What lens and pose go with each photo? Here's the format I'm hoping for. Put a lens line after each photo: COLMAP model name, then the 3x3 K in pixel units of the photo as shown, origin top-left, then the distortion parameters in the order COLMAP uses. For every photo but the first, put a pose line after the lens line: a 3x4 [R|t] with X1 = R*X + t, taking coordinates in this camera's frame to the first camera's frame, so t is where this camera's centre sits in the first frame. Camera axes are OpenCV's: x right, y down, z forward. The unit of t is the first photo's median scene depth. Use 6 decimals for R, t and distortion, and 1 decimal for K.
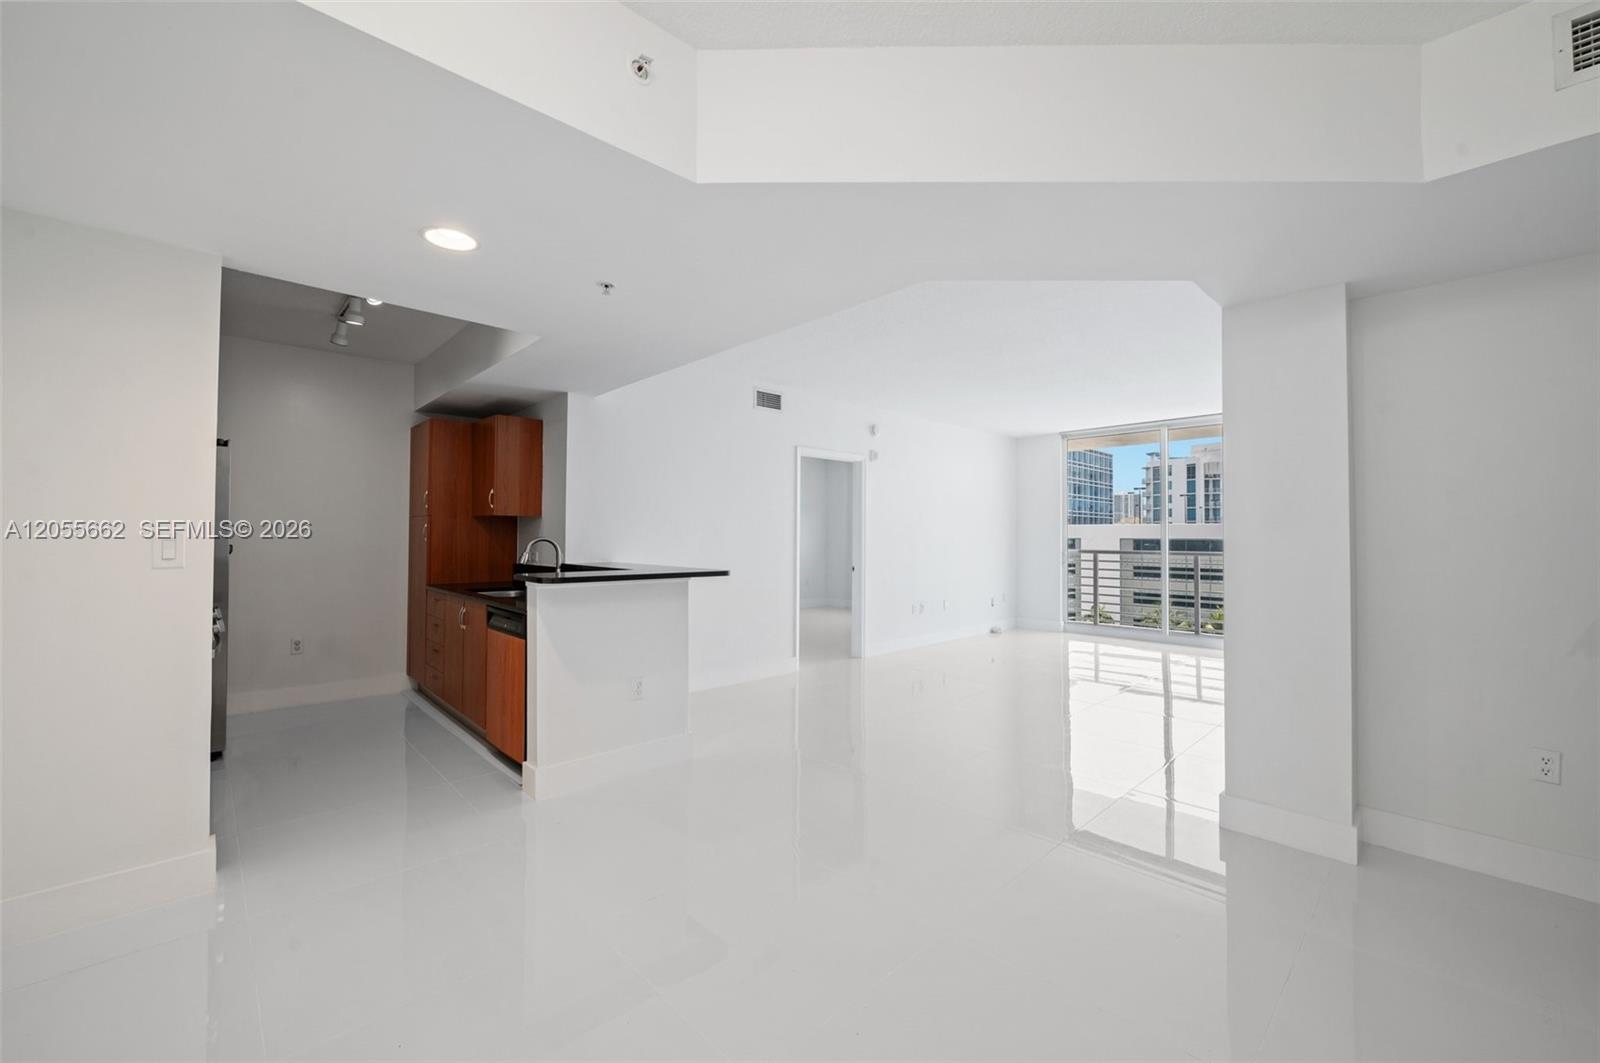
lens RADIAL K [[641.9, 0, 791.9], [0, 641.9, 526.0], [0, 0, 1]] dist [-0.016029, 0.001291]
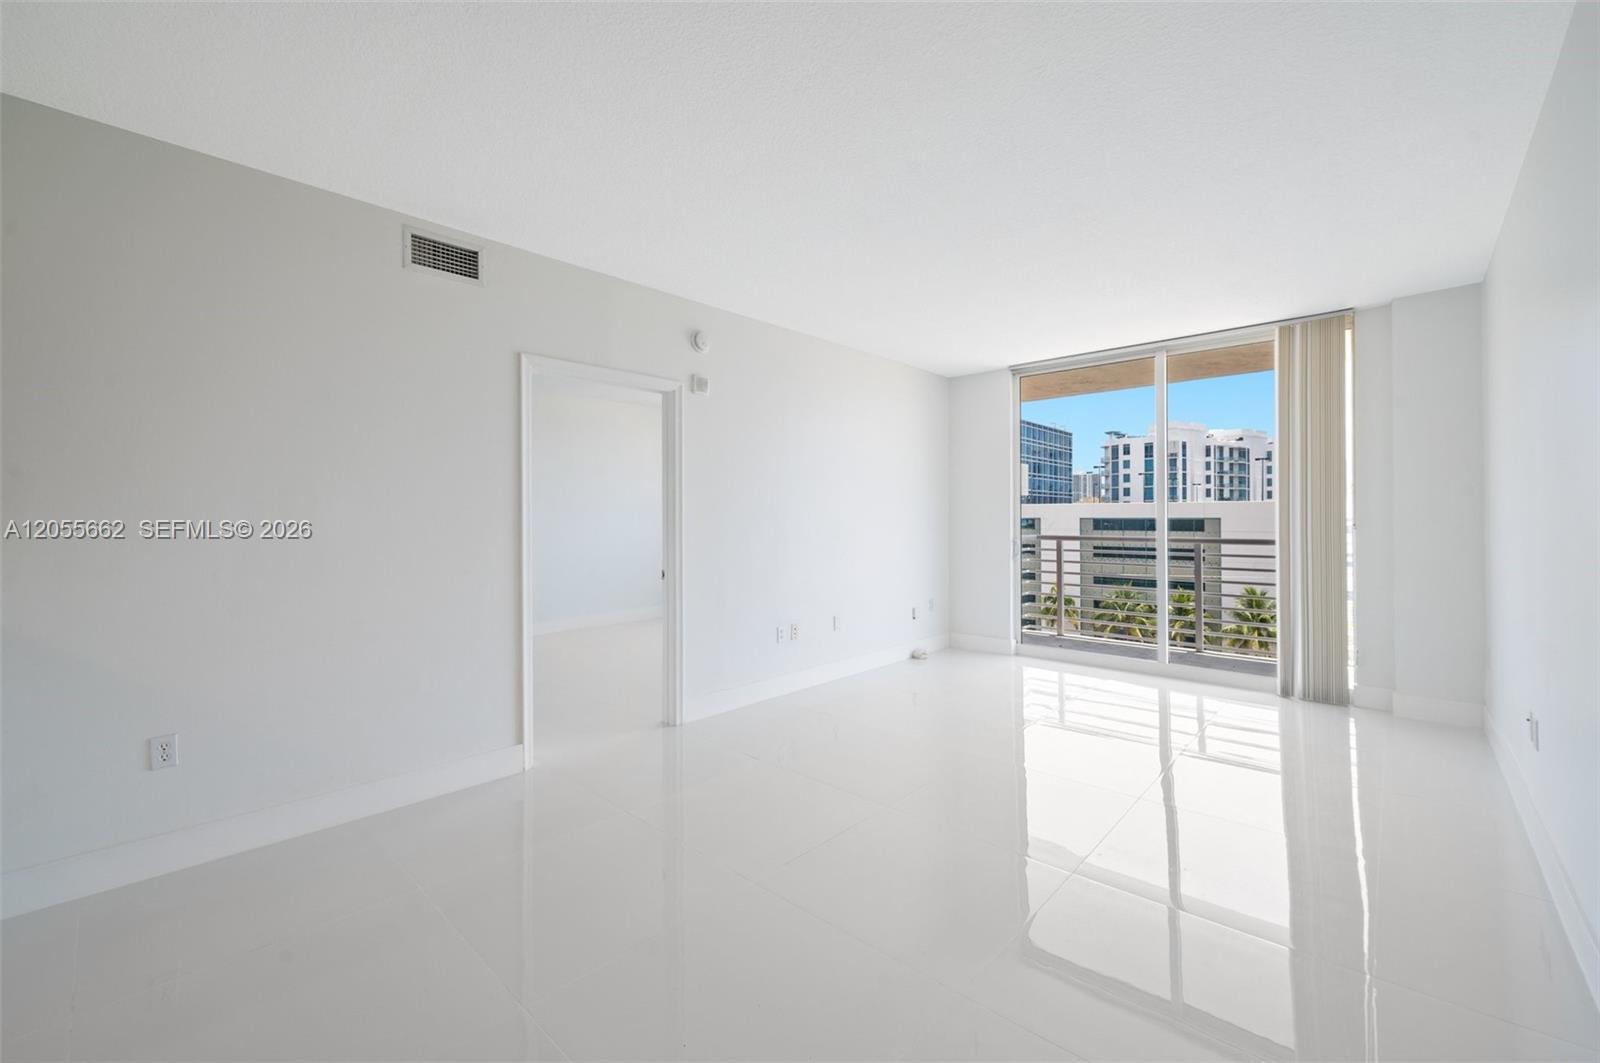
lens RADIAL K [[641.9, 0, 795.3], [0, 641.9, 516.5], [0, 0, 1]] dist [-0.016029, 0.001291]
pose [[0.998287, -0.007096, 0.058081, 0.143769], [0.006297, 0.999883, 0.013941, 0.004660], [-0.058173, -0.013552, 0.998215, 0.315934]]
